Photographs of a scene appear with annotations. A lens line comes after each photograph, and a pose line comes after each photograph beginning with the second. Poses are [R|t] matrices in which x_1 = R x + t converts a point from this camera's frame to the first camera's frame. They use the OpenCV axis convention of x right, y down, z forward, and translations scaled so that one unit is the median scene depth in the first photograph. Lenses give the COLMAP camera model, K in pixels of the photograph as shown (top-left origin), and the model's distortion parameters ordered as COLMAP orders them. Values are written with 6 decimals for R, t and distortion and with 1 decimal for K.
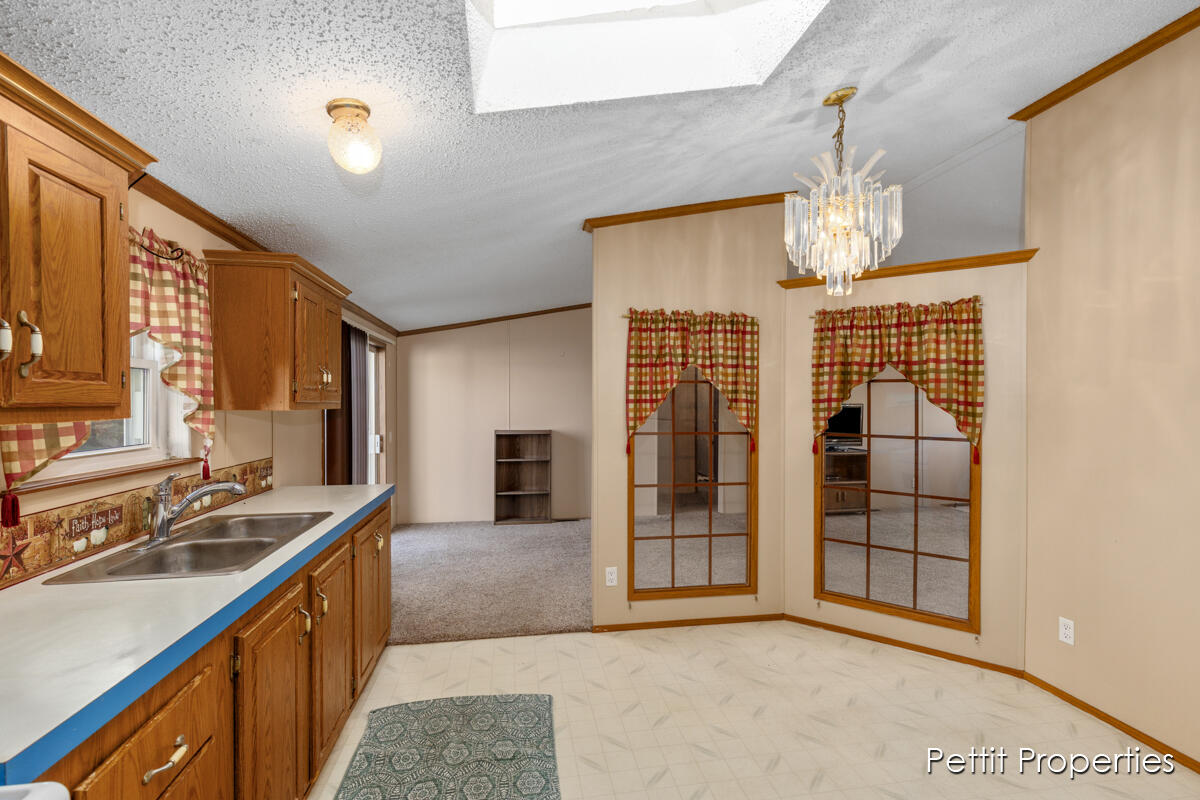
lens RADIAL K [[548.3, 0, 606.0], [0, 548.3, 405.8], [0, 0, 1]] dist [0.003081, -0.000356]
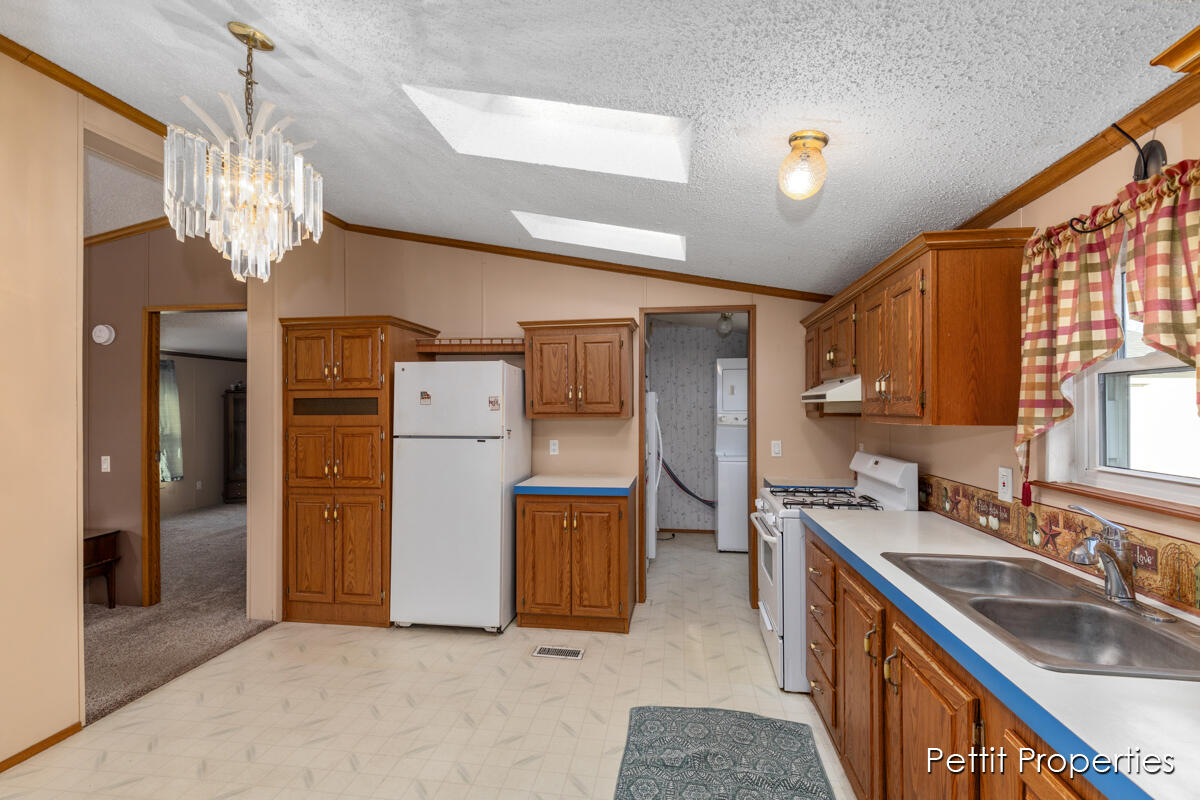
lens RADIAL K [[548.3, 0, 603.3], [0, 548.3, 407.0], [0, 0, 1]] dist [0.003081, -0.000356]
pose [[-0.950683, -0.013361, 0.309876, -0.436491], [-0.013029, 0.999910, 0.003140, -0.017636], [-0.309890, -0.001052, -0.950772, 2.341631]]
